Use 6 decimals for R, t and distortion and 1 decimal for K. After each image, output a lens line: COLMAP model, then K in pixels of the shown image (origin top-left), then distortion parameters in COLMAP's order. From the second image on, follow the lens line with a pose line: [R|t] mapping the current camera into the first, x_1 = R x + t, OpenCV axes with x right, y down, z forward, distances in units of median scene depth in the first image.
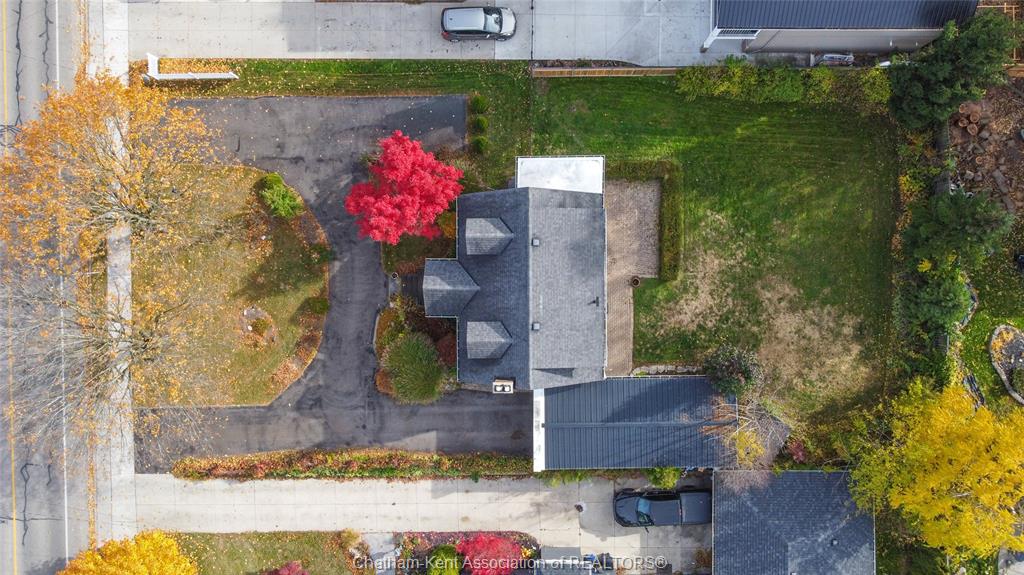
lens RADIAL K [[779.8, 0, 509.3], [0, 779.8, 288.8], [0, 0, 1]] dist [-0.003416, -0.004254]
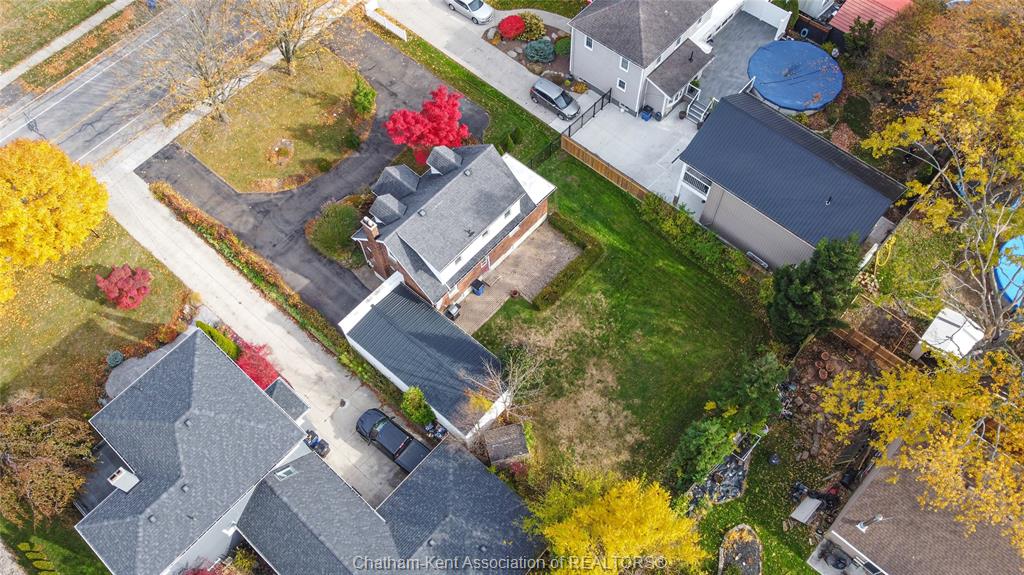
lens RADIAL K [[779.8, 0, 509.3], [0, 779.8, 288.8], [0, 0, 1]] dist [-0.003416, -0.004254]
pose [[0.739984, 0.596225, -0.311351, 0.518103], [-0.672595, 0.651556, -0.350844, 0.408094], [-0.006319, 0.469032, 0.883159, -0.060229]]
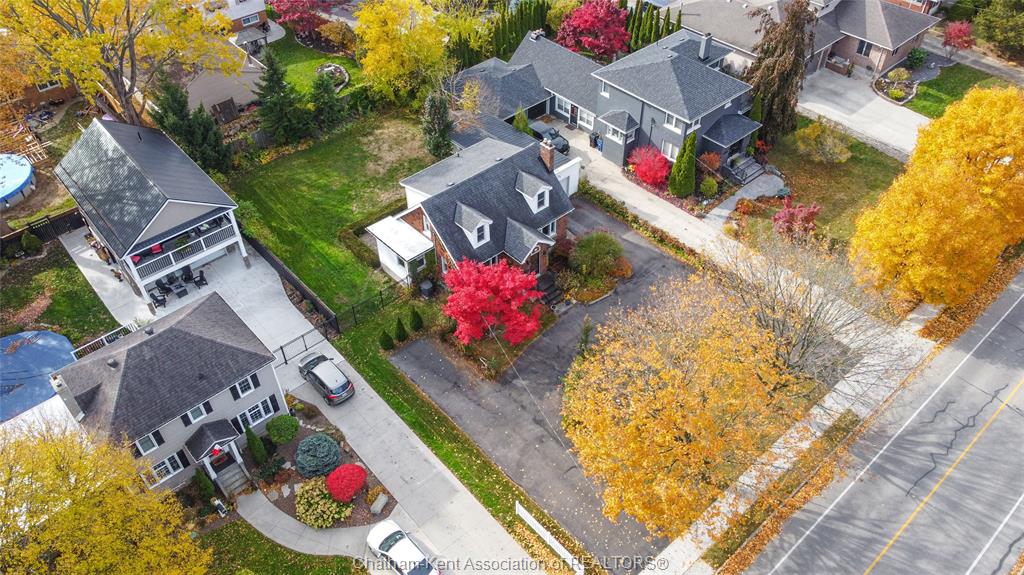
lens RADIAL K [[779.8, 0, 509.3], [0, 779.8, 288.8], [0, 0, 1]] dist [-0.003416, -0.004254]
pose [[-0.661605, -0.484005, 0.572728, -0.737255], [0.748096, -0.478287, 0.459994, -0.571121], [0.051289, 0.732790, 0.678519, 0.203090]]
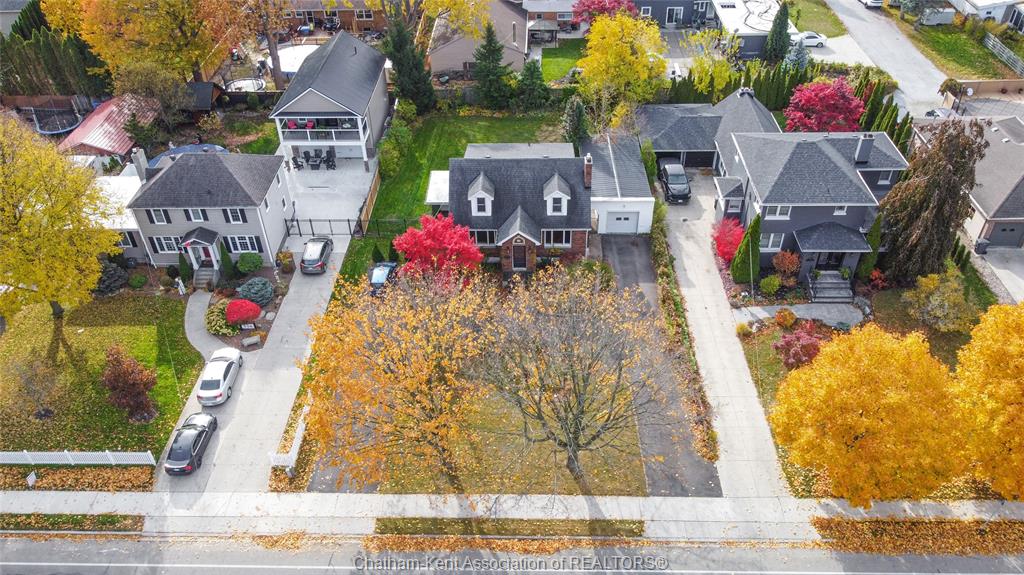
lens RADIAL K [[779.8, 0, 509.3], [0, 779.8, 288.8], [0, 0, 1]] dist [-0.003416, -0.004254]
pose [[0.029070, -0.600753, 0.798906, -1.080188], [0.998915, -0.011640, -0.045100, 0.036866], [0.036393, 0.799350, 0.599762, 0.274217]]
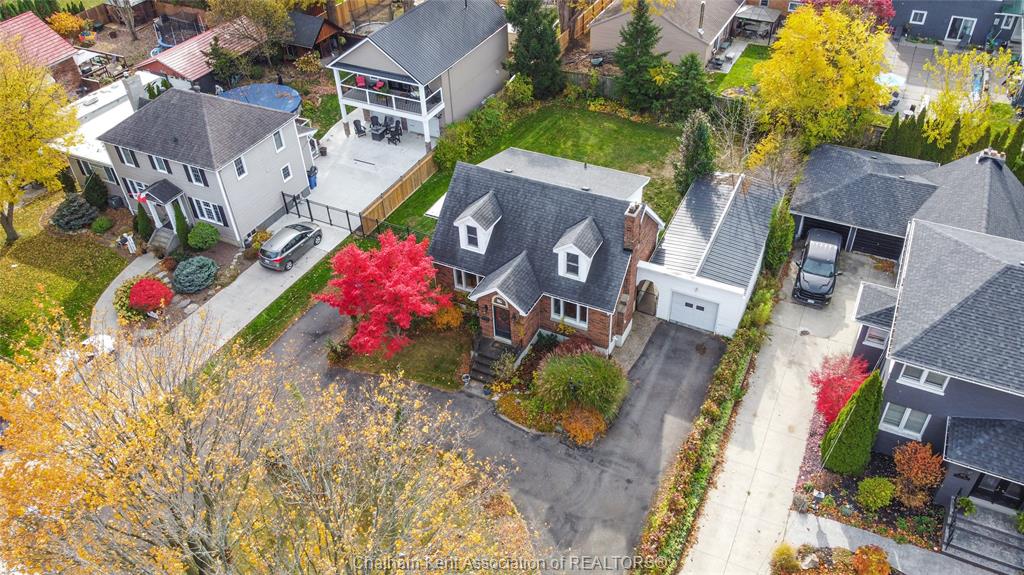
lens RADIAL K [[779.8, 0, 509.3], [0, 779.8, 288.8], [0, 0, 1]] dist [-0.003416, -0.004254]
pose [[0.454350, -0.551957, 0.699221, -0.641914], [0.890198, 0.251922, -0.379581, 0.308250], [0.033363, 0.794908, 0.605812, 0.429084]]
